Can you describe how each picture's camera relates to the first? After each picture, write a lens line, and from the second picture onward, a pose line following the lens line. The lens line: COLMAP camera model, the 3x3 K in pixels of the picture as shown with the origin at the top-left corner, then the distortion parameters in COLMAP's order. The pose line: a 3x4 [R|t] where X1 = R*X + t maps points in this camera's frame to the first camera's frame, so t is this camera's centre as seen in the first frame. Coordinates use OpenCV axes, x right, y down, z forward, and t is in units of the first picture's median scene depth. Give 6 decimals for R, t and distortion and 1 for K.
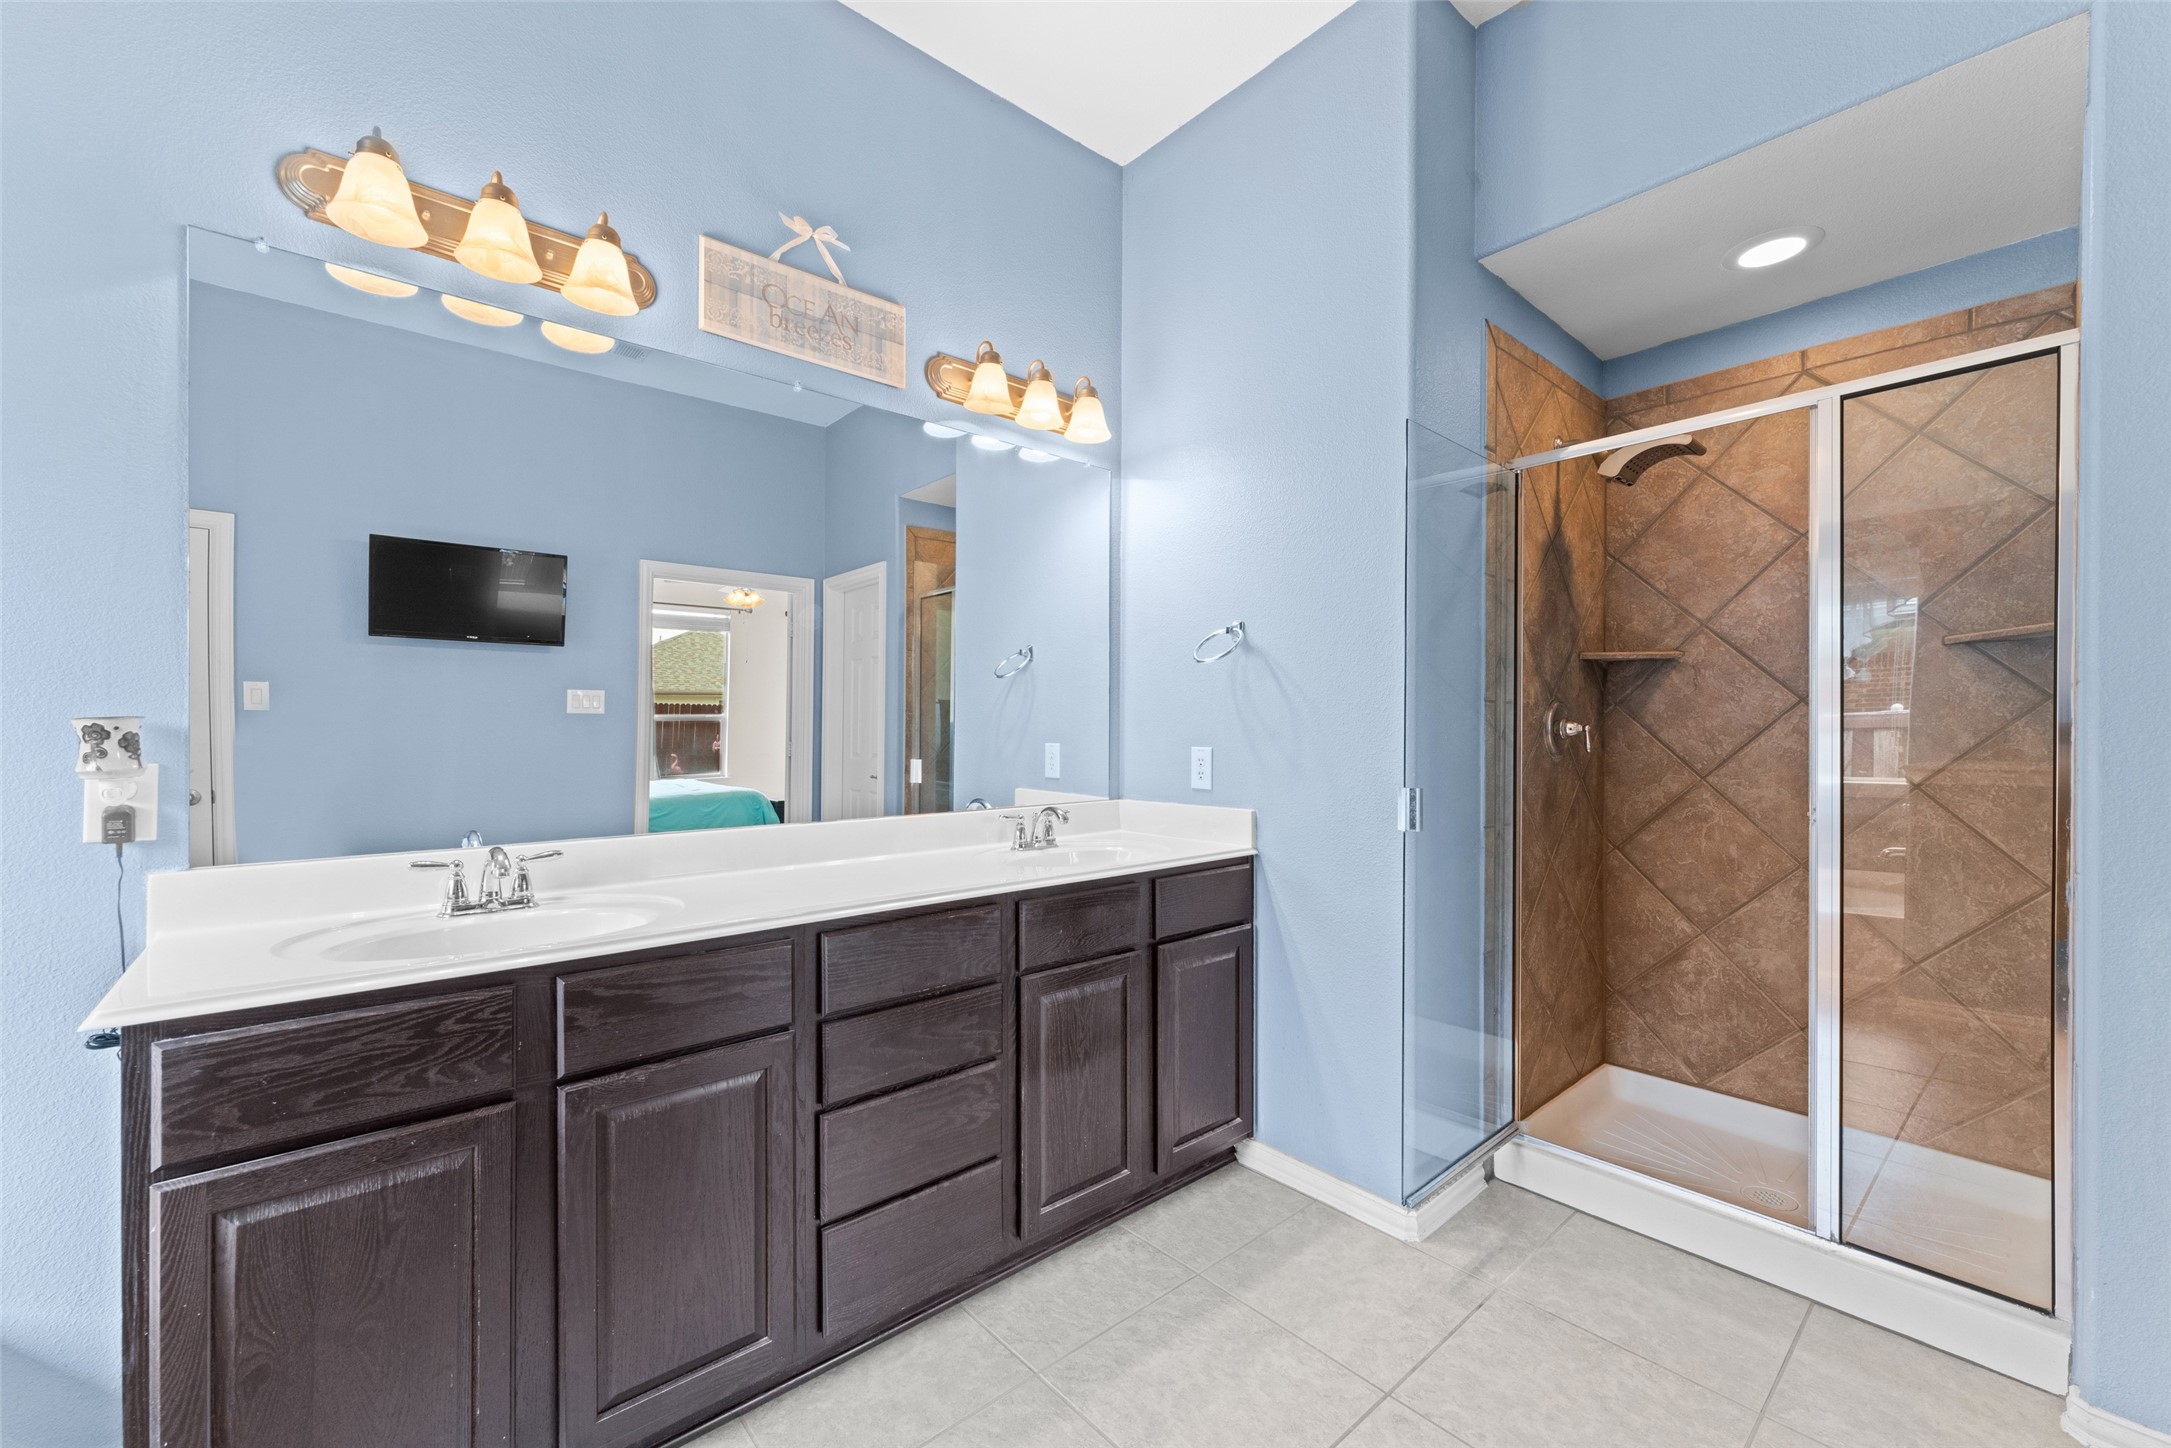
lens RADIAL K [[869.1, 0, 1085.2], [0, 869.1, 733.6], [0, 0, 1]] dist [-0.000760, 0.000197]
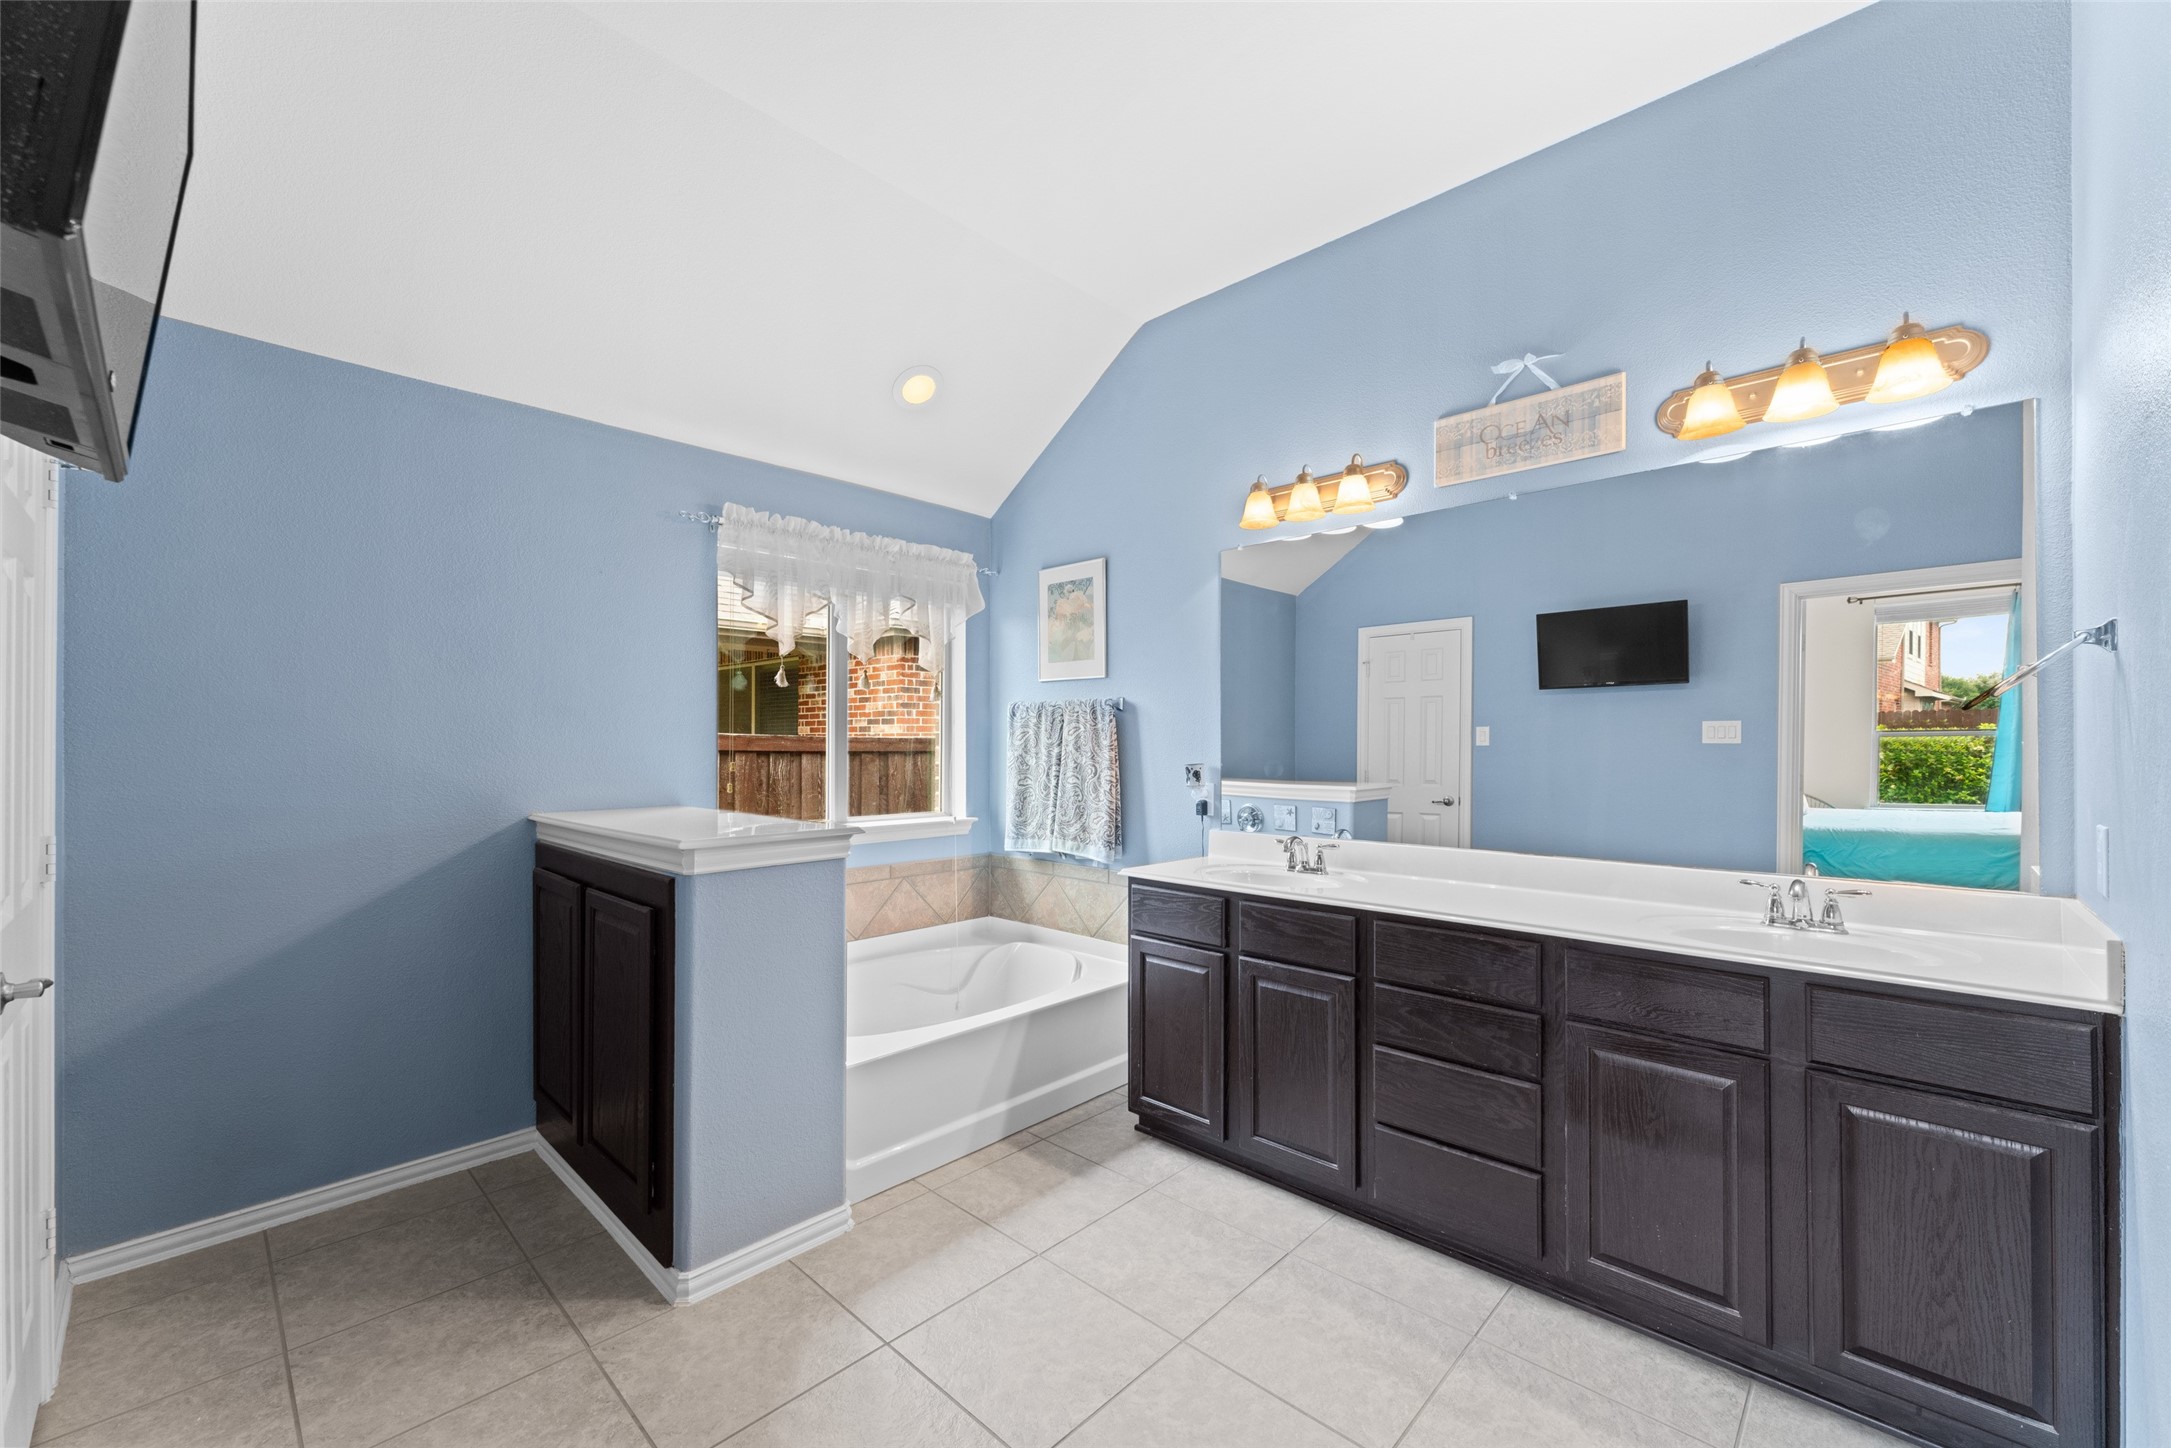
lens RADIAL K [[869.1, 0, 1080.4], [0, 869.1, 733.0], [0, 0, 1]] dist [-0.000760, 0.000197]
pose [[0.086207, -0.011521, -0.996211, 0.838825], [-0.000885, 0.999932, -0.011641, -0.049779], [0.996277, 0.001885, 0.086191, 0.288083]]
